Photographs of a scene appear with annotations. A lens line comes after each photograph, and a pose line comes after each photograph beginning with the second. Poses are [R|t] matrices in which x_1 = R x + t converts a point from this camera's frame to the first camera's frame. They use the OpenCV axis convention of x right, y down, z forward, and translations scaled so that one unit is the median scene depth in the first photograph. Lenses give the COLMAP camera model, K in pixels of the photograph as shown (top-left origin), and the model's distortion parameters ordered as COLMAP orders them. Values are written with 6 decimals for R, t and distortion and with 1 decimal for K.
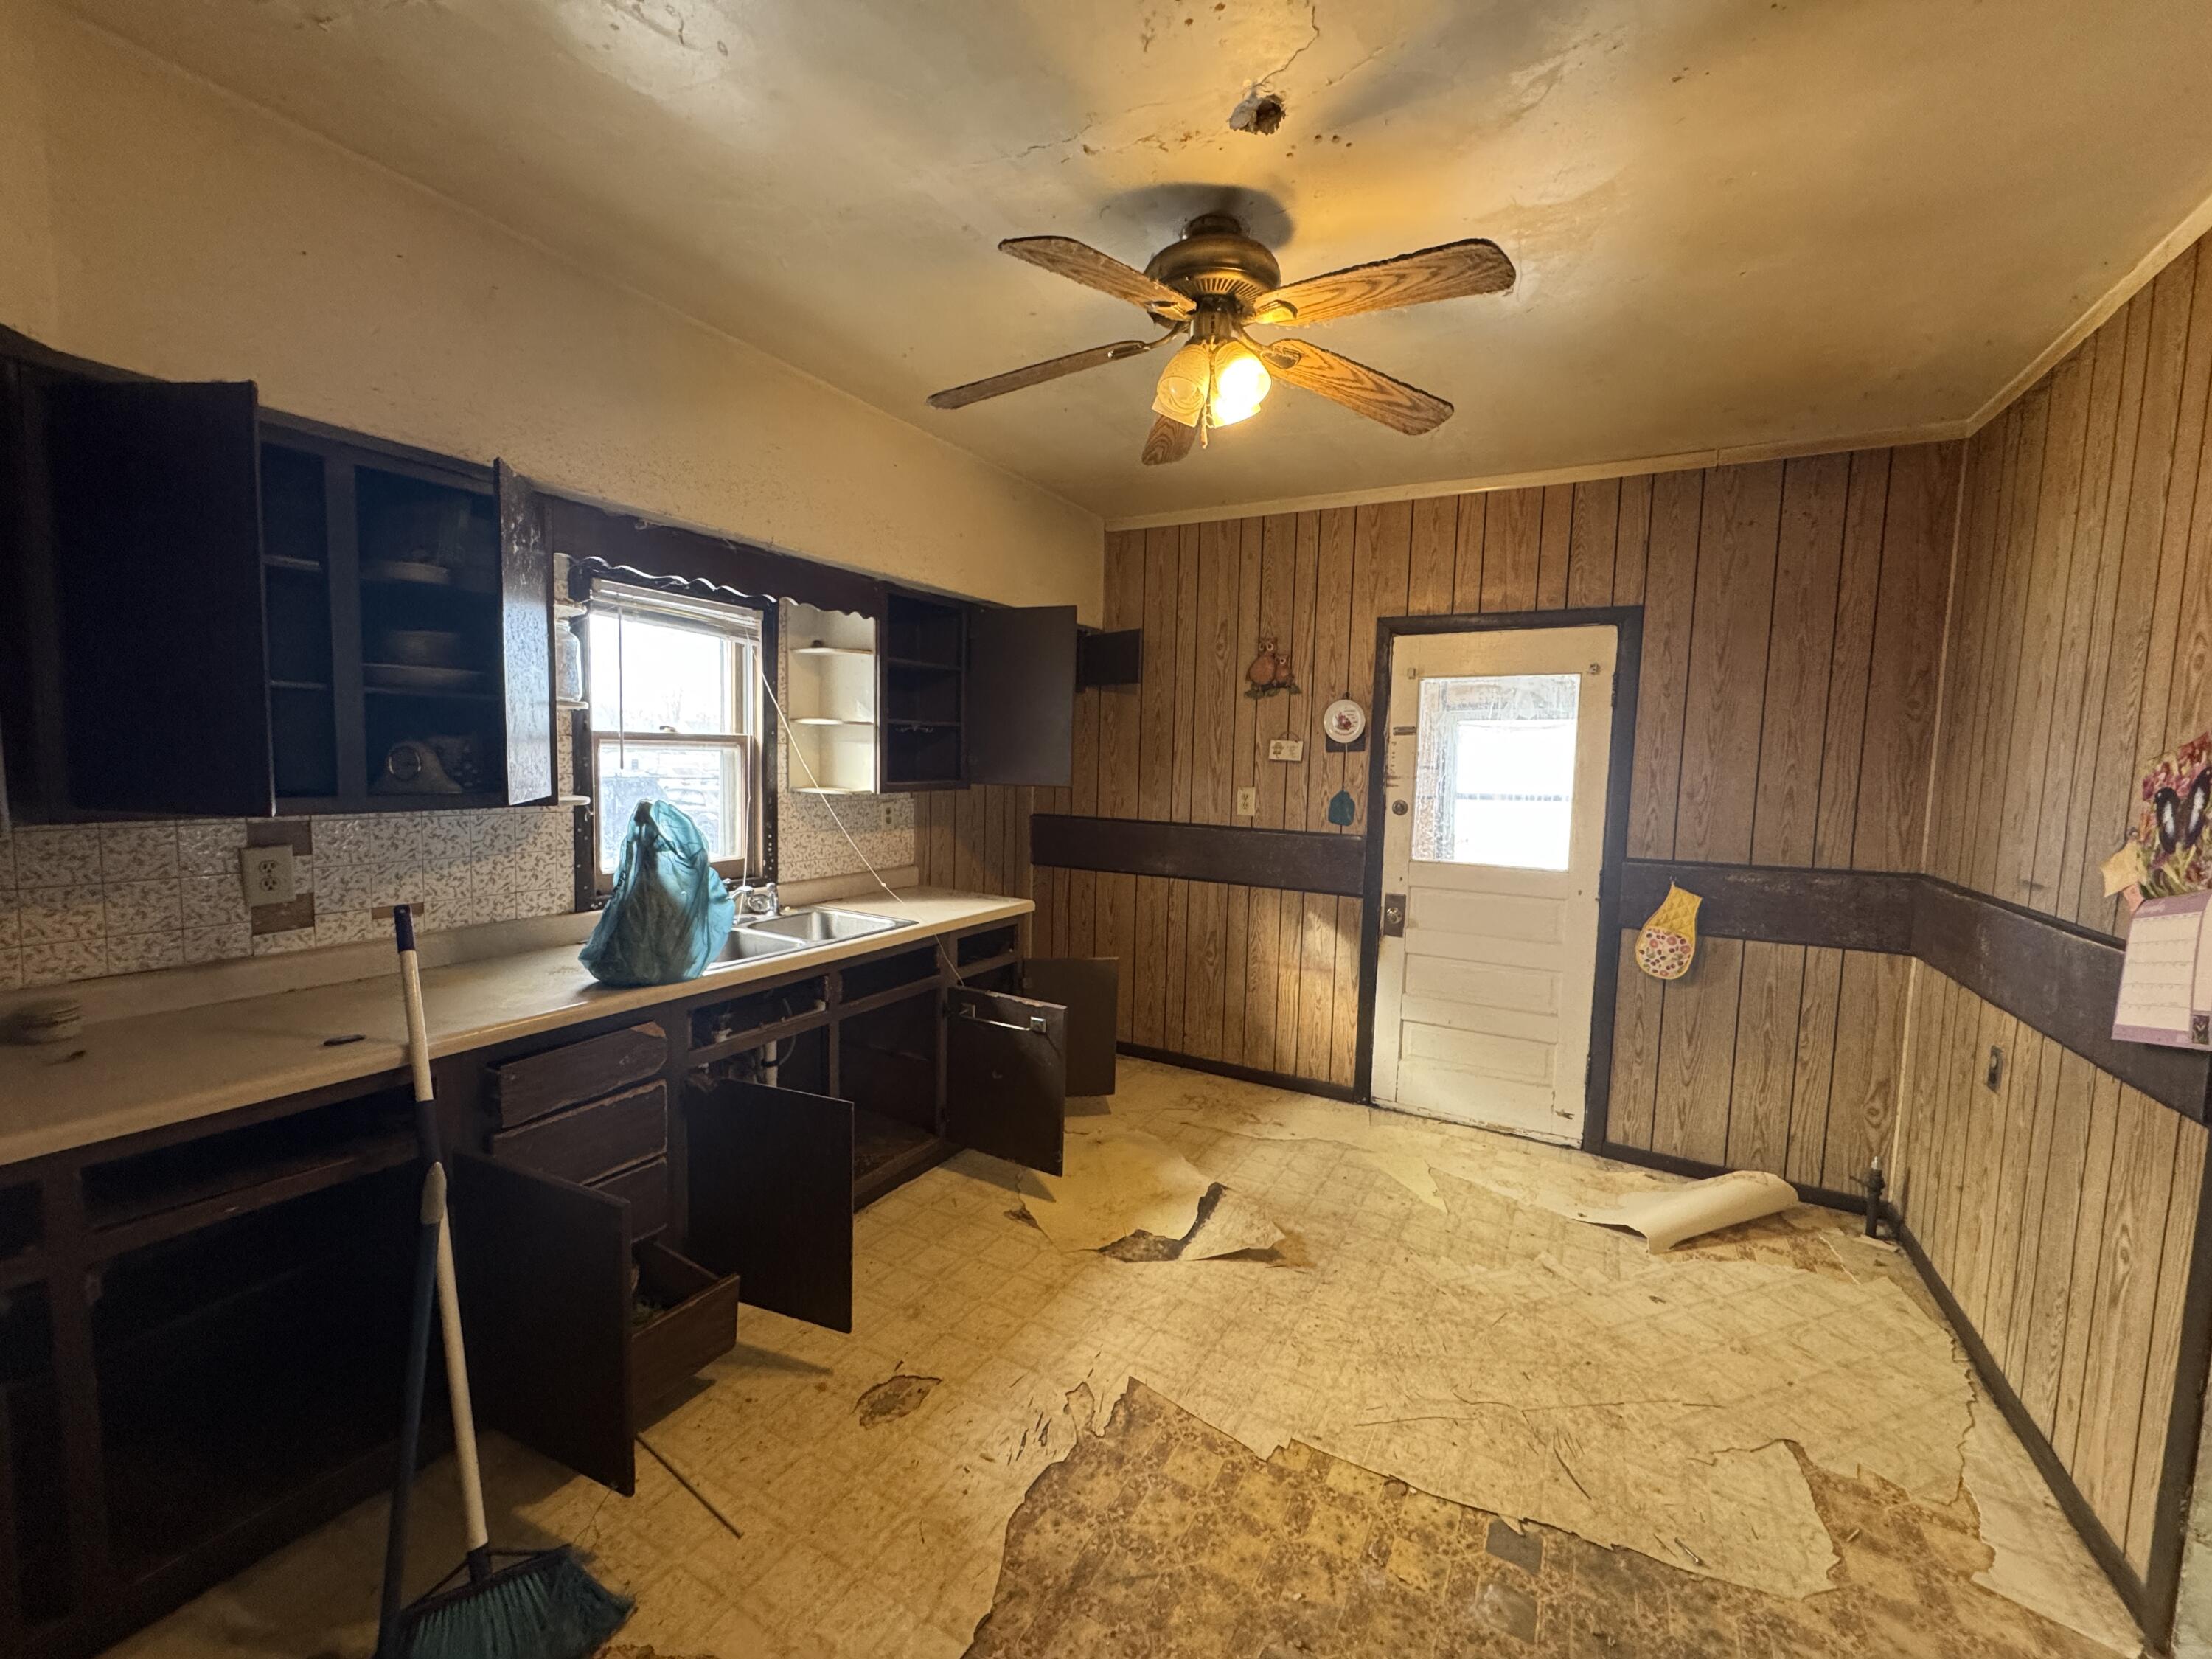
lens RADIAL K [[882.0, 0, 1104.8], [0, 882.0, 827.0], [0, 0, 1]] dist [-0.001819, 0.000250]
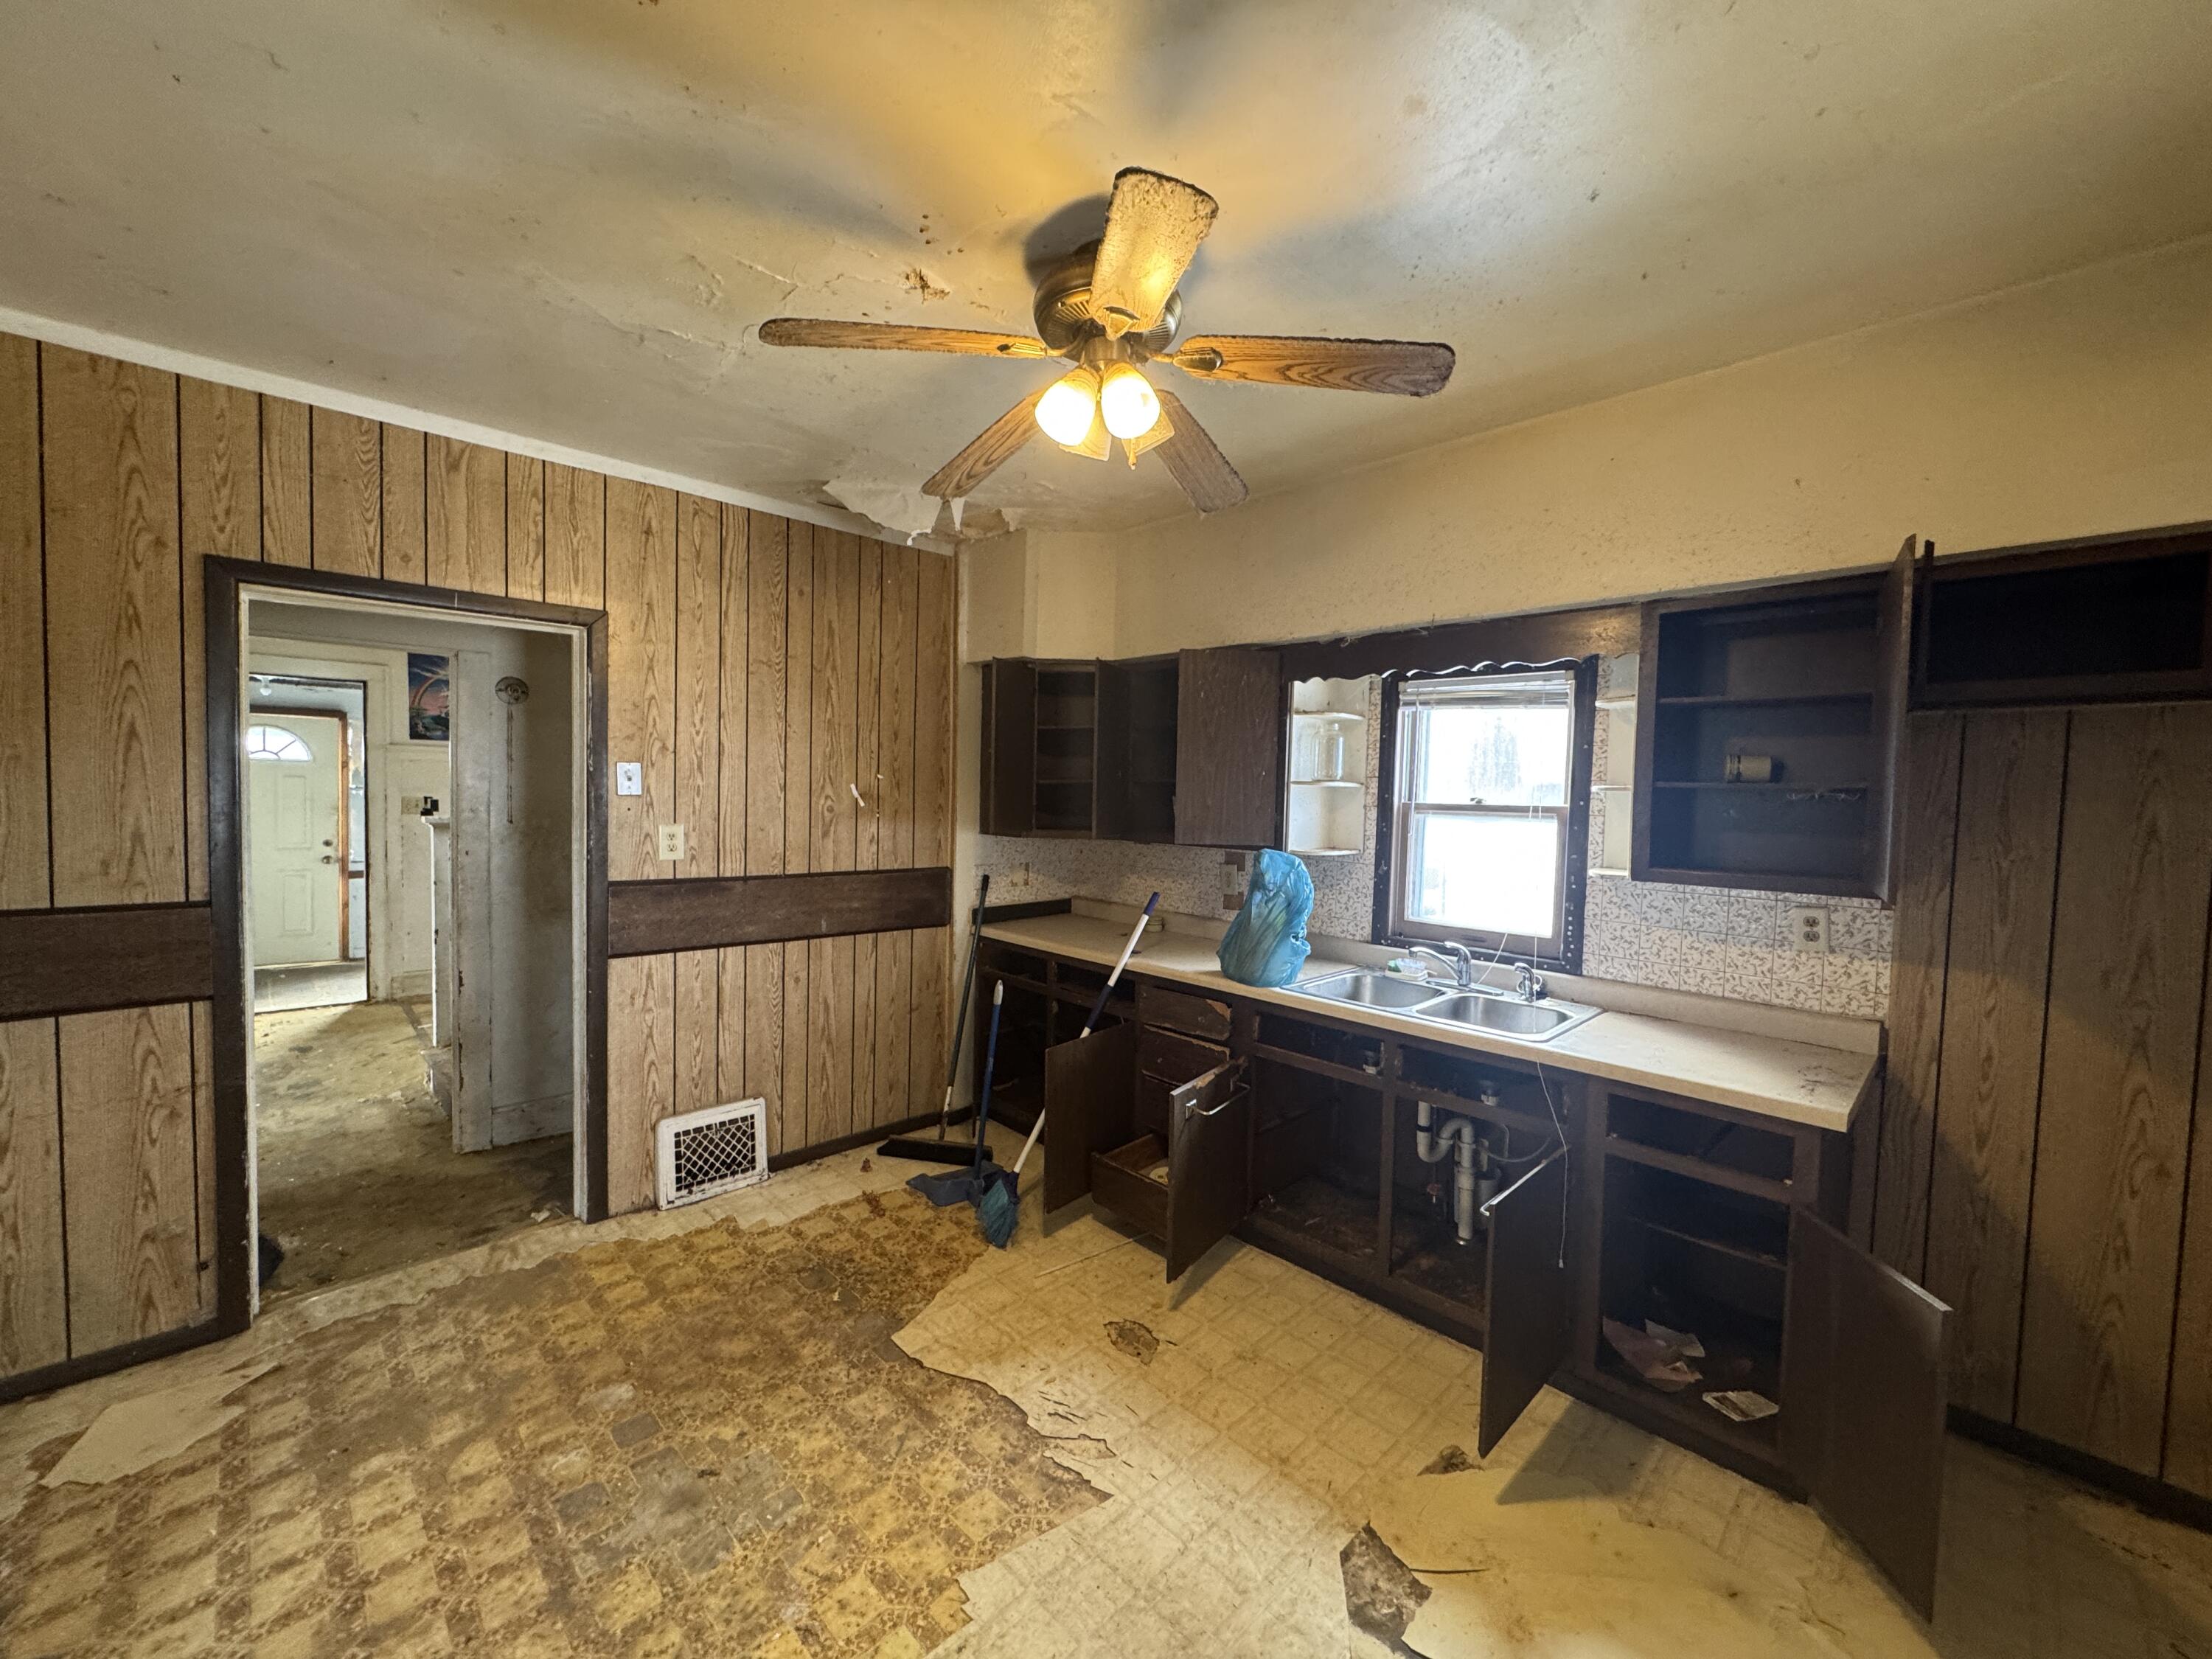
lens RADIAL K [[882.0, 0, 1105.5], [0, 882.0, 832.0], [0, 0, 1]] dist [-0.001819, 0.000250]
pose [[-0.275240, 0.011777, -0.961303, 1.012915], [-0.109934, 0.992980, 0.043642, -0.106863], [0.955069, 0.117691, -0.272014, 1.308664]]
